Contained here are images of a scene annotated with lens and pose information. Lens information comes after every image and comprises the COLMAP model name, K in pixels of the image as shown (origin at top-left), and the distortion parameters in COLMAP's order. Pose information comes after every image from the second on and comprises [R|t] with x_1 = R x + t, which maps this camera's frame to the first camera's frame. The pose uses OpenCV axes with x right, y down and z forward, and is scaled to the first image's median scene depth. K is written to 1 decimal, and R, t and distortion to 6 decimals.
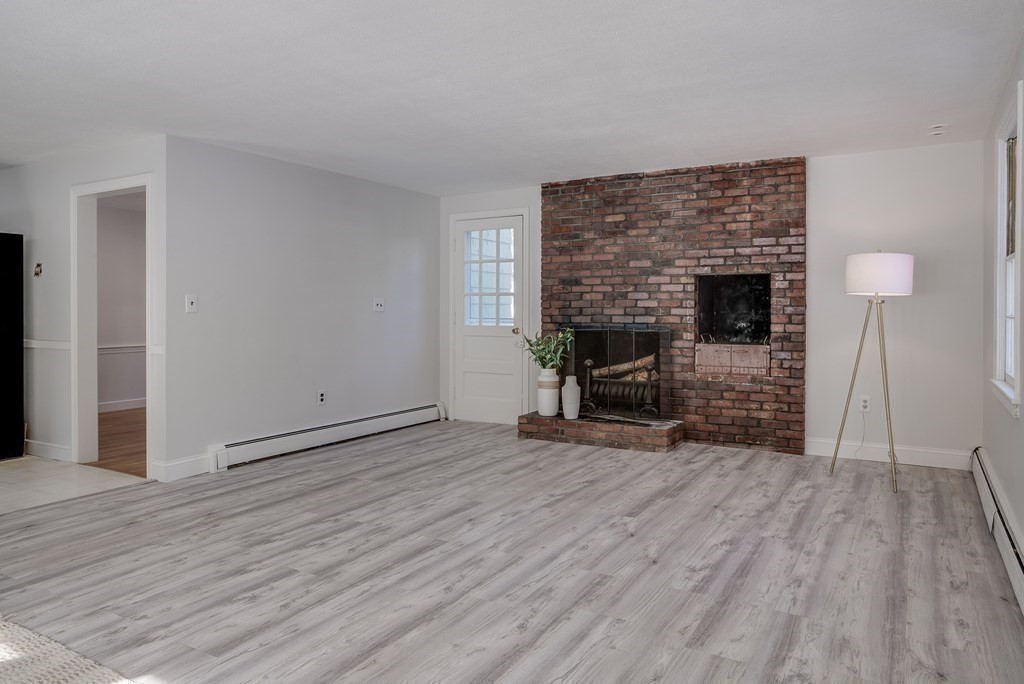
lens RADIAL K [[656.4, 0, 560.6], [0, 656.4, 310.2], [0, 0, 1]] dist [-0.044027, 0.032858]
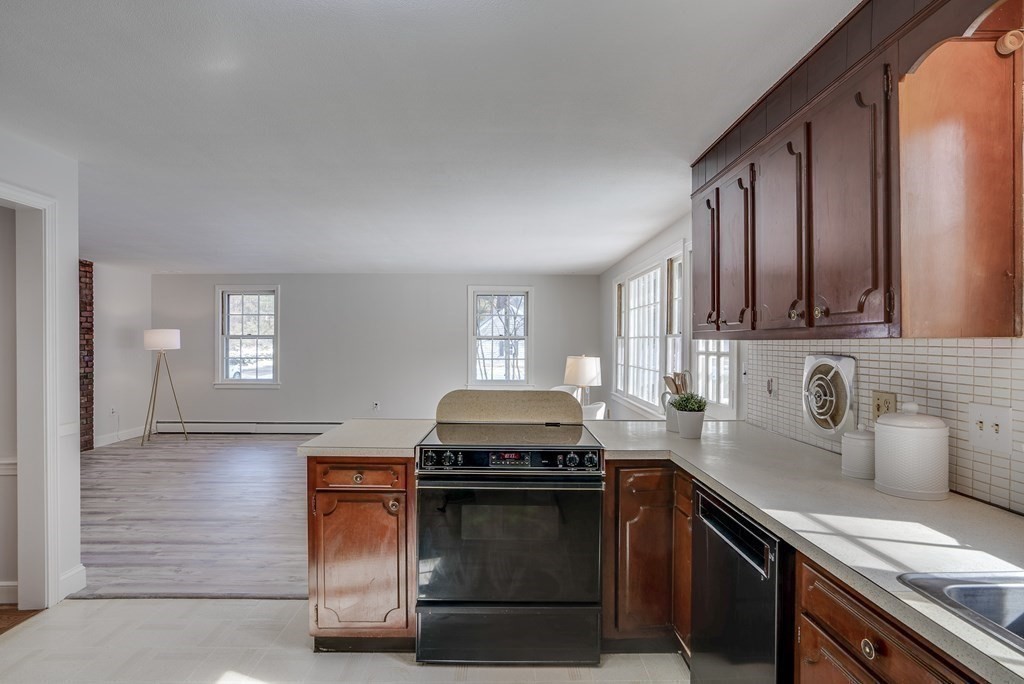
lens RADIAL K [[527.6, 0, 512.9], [0, 527.6, 345.6], [0, 0, 1]] dist [-0.065459, 0.035760]
pose [[-0.492709, -0.004227, 0.870184, -1.196278], [0.003532, 0.999970, 0.006857, -0.034920], [-0.870187, 0.006452, -0.492679, 0.703818]]
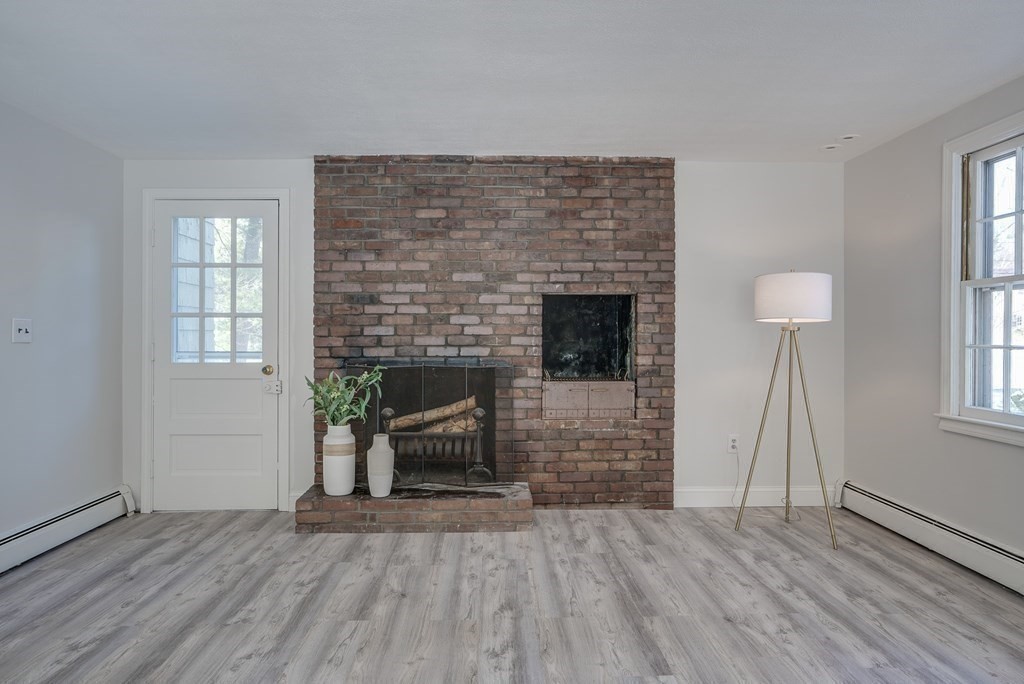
lens RADIAL K [[634.5, 0, 509.0], [0, 634.5, 335.3], [0, 0, 1]] dist [-0.035878, 0.038467]
pose [[0.863937, 0.000119, 0.503600, -0.222361], [0.001467, 0.999995, -0.002753, -0.002491], [-0.503597, 0.003118, 0.863933, 0.385715]]
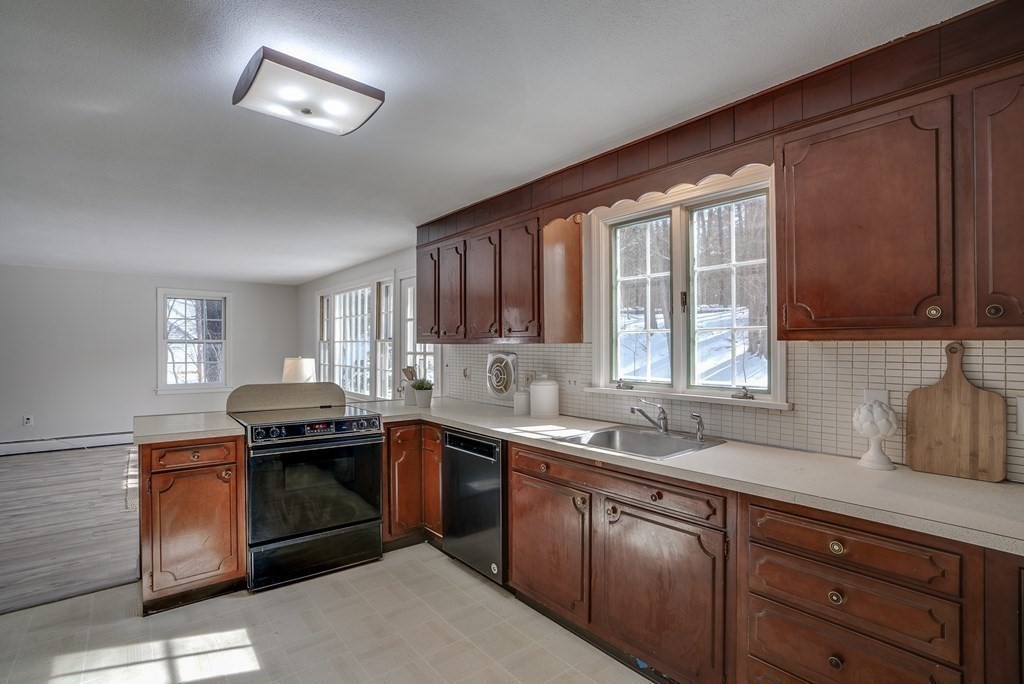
lens RADIAL K [[491.7, 0, 514.3], [0, 491.7, 345.7], [0, 0, 1]] dist [-0.060023, 0.021689]
pose [[-0.924900, 0.003908, 0.380190, -1.243188], [0.006097, 0.999971, 0.004555, -0.036276], [-0.380161, 0.006531, -0.924897, 0.918854]]
